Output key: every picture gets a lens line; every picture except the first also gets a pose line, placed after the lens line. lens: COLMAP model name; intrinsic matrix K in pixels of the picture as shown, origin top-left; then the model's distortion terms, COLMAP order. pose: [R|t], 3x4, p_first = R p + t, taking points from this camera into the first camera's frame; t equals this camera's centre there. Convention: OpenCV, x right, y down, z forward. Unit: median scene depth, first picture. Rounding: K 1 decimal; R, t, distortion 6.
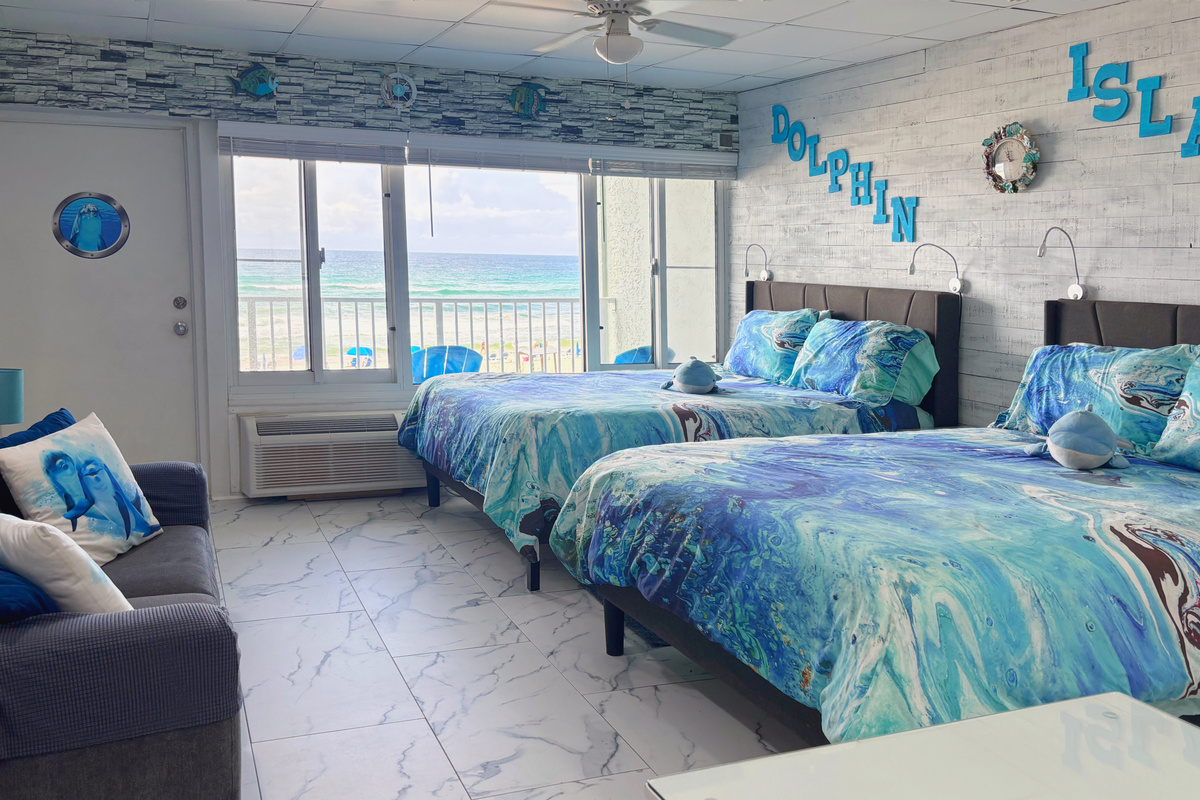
lens RADIAL K [[1000.3, 0, 599.5], [0, 1000.3, 401.9], [0, 0, 1]] dist [0.021089, -0.002104]
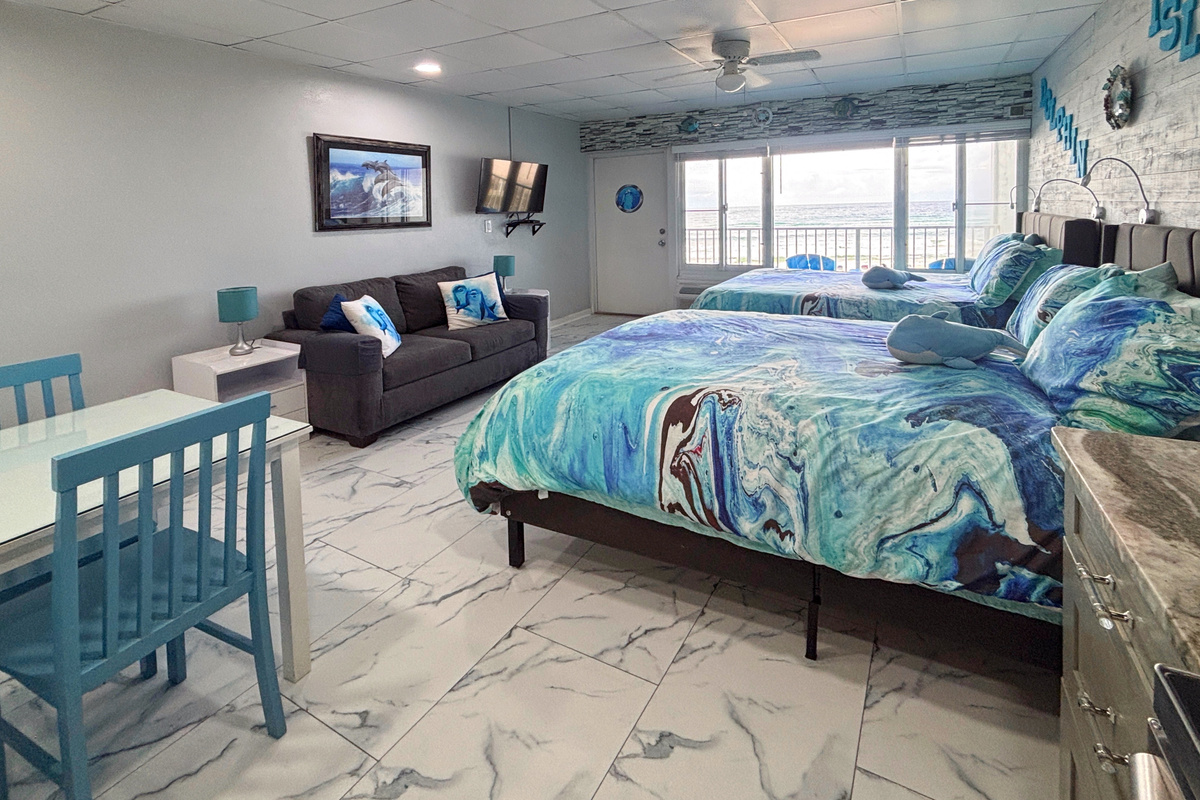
lens RADIAL K [[496.9, 0, 592.6], [0, 496.9, 302.3], [0, 0, 1]] dist [-0.012885, -0.000715]
pose [[0.681539, 0.097921, -0.725201, 0.303878], [-0.066815, 0.995194, 0.071584, -0.010920], [0.728725, -0.000333, 0.684806, 0.141658]]
